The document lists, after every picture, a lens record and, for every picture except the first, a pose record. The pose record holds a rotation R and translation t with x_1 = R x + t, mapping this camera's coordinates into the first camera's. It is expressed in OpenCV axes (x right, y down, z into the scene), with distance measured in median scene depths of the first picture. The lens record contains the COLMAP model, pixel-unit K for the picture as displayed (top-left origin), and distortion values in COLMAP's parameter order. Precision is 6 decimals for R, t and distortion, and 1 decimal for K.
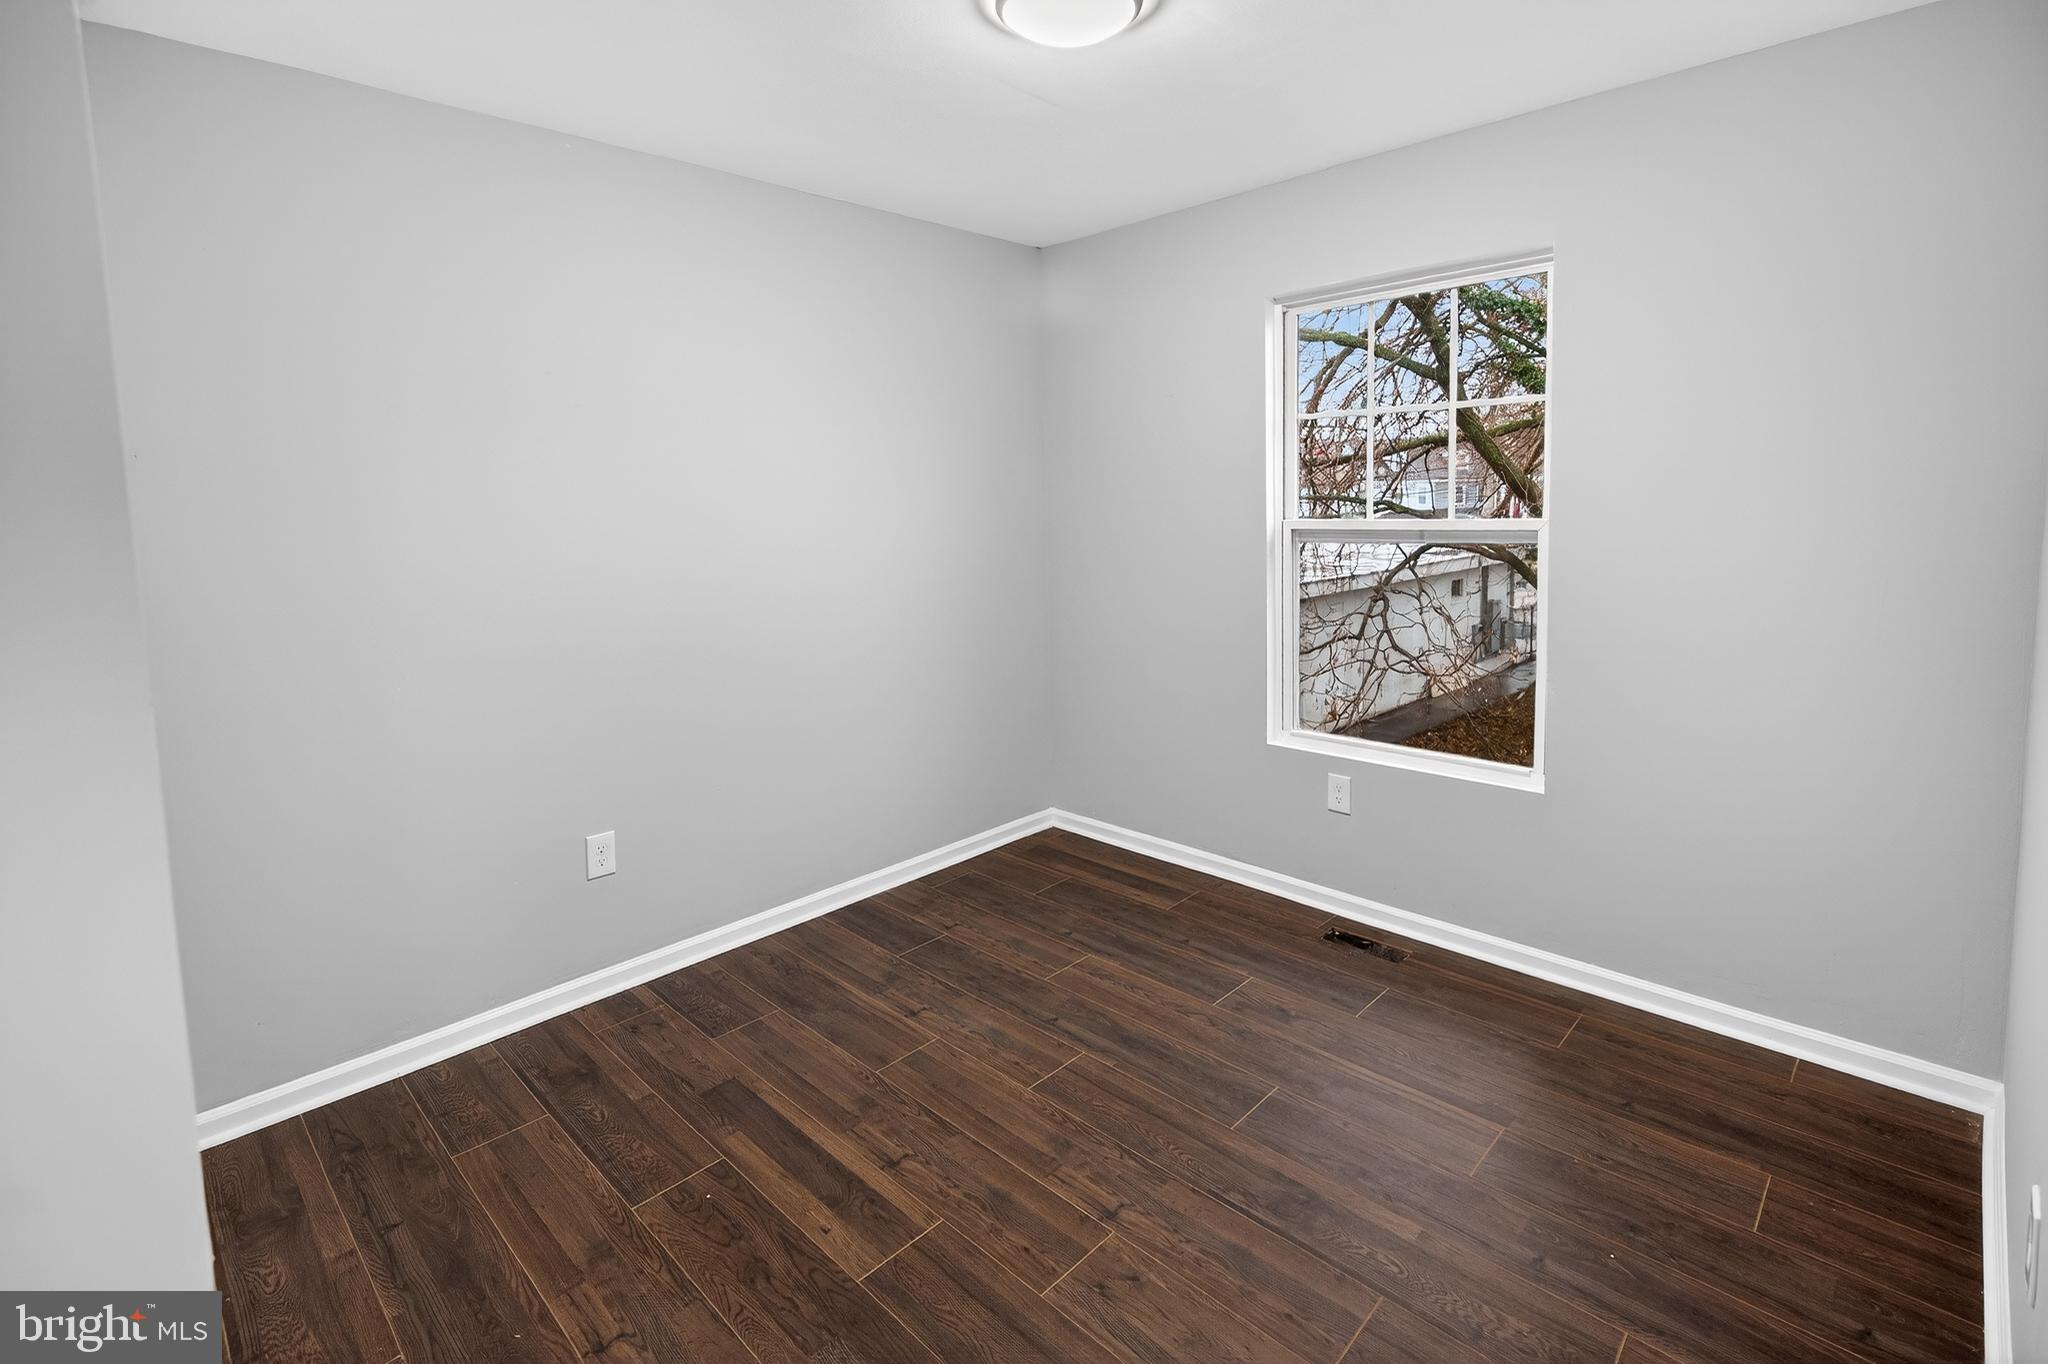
lens RADIAL K [[959.7, 0, 1025.3], [0, 959.7, 681.2], [0, 0, 1]] dist [-0.000967, -0.000256]
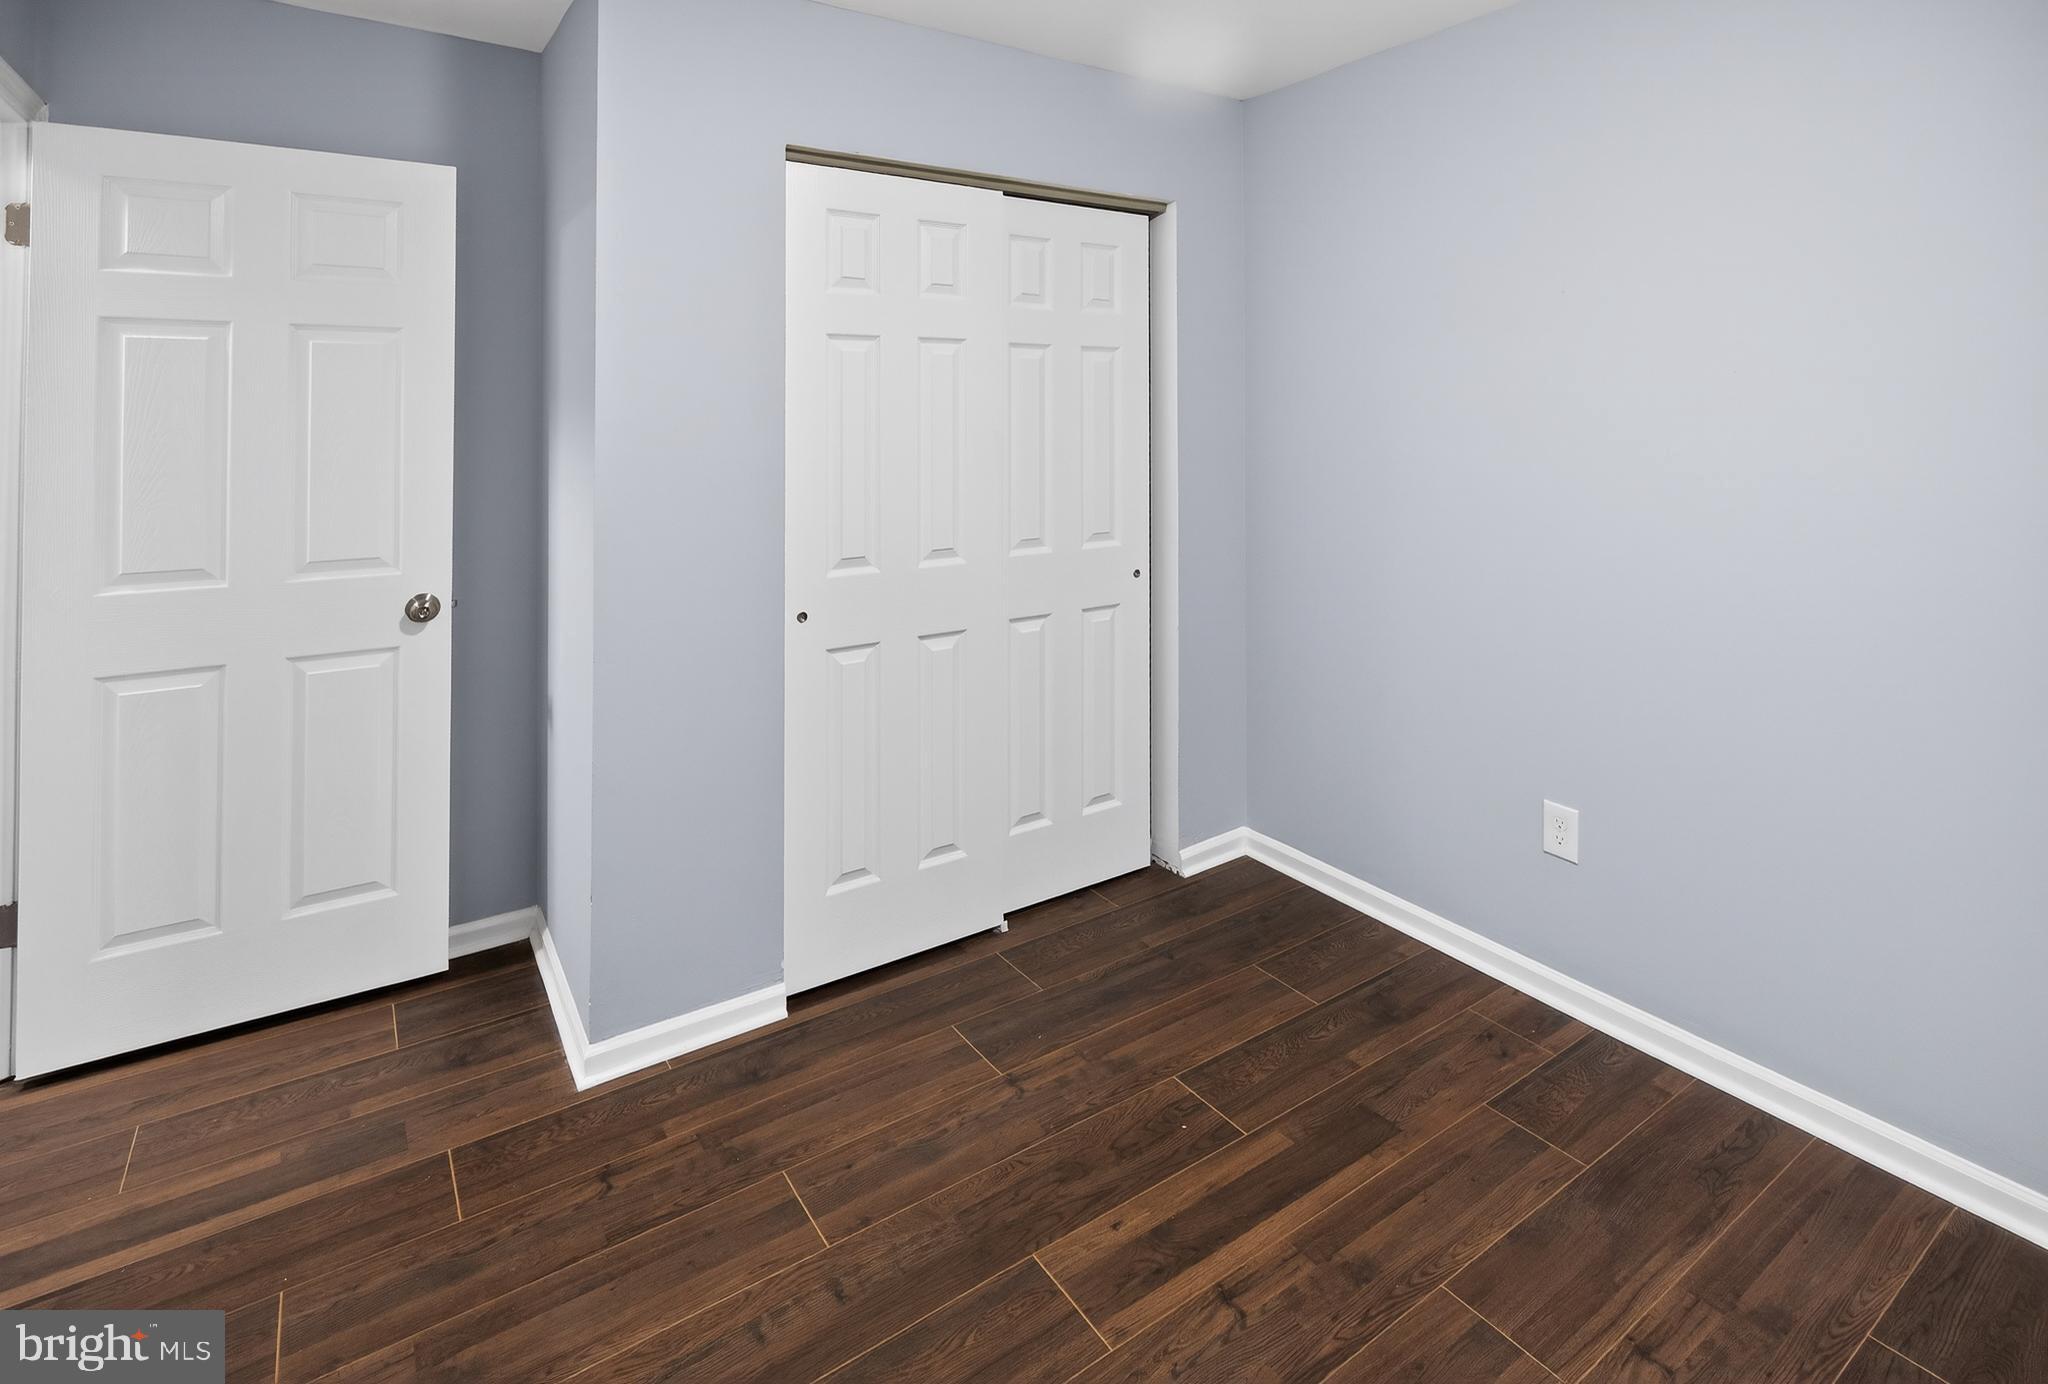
lens RADIAL K [[975.9, 0, 1025.8], [0, 975.9, 691.0], [0, 0, 1]] dist [-0.002435, -0.000406]
pose [[-0.196196, 0.297263, -0.934420, 0.432175], [-0.183418, 0.924996, 0.332777, -0.134099], [0.963257, 0.236679, -0.126958, 0.818576]]
